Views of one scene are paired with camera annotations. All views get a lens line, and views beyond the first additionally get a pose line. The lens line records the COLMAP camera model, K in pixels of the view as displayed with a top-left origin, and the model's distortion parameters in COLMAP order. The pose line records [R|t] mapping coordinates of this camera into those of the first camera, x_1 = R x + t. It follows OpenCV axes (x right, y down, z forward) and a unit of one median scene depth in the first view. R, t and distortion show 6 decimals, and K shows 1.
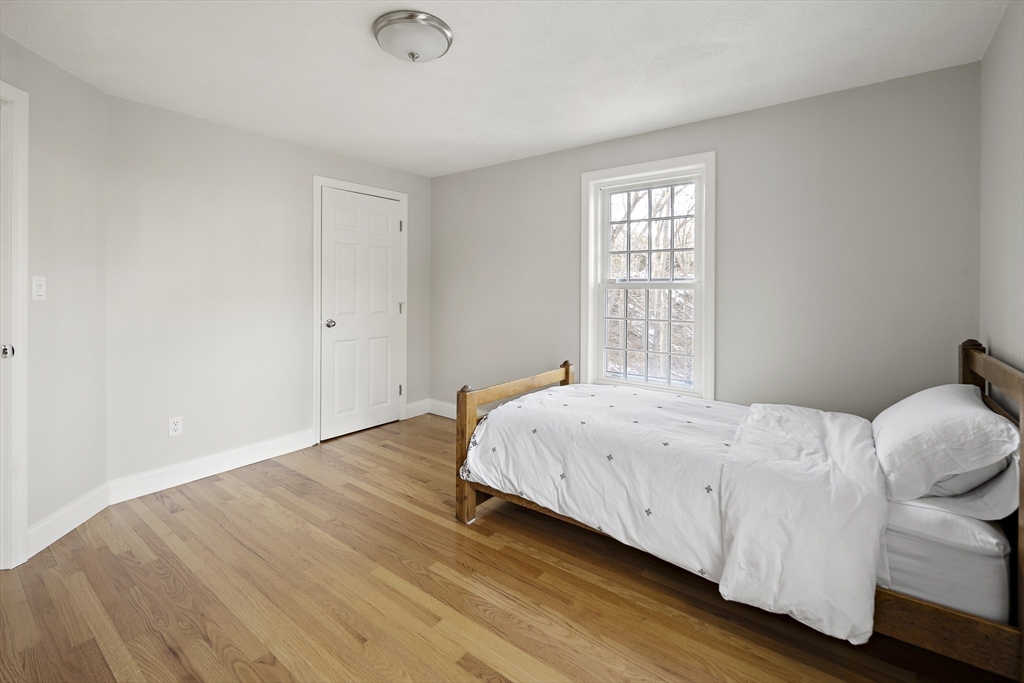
lens RADIAL K [[455.3, 0, 510.9], [0, 455.3, 285.7], [0, 0, 1]] dist [0.001966, 0.000194]
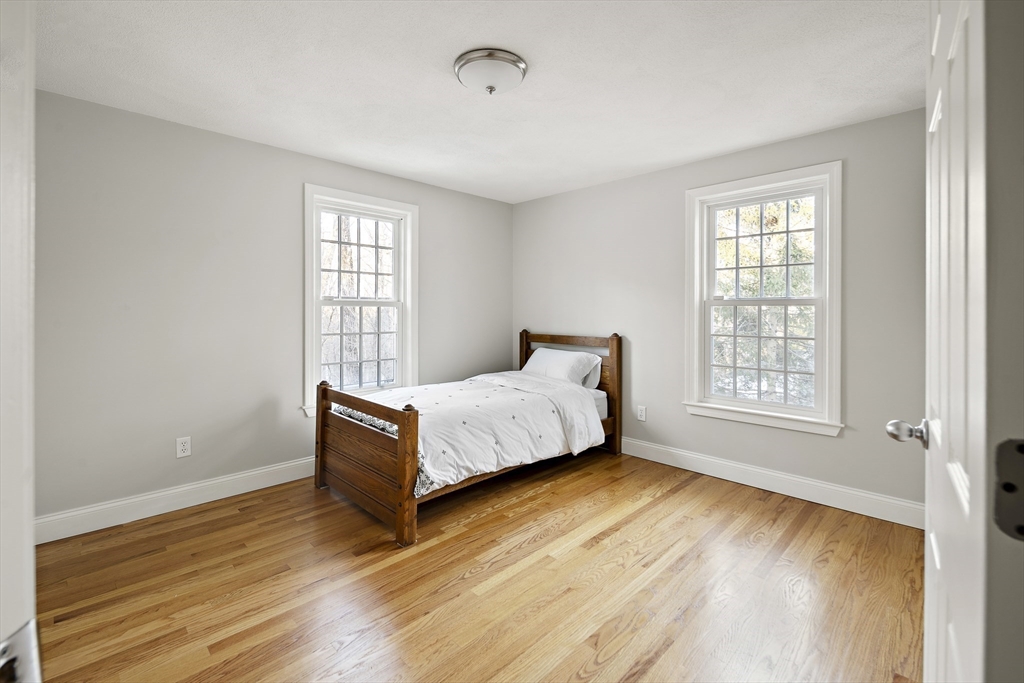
lens RADIAL K [[448.8, 0, 511.8], [0, 448.8, 308.0], [0, 0, 1]] dist [0.001922, -0.000022]
pose [[0.120391, 0.002523, 0.992723, -1.220122], [-0.013635, 0.999907, -0.000887, 0.014975], [-0.992633, -0.013429, 0.120414, 0.801072]]
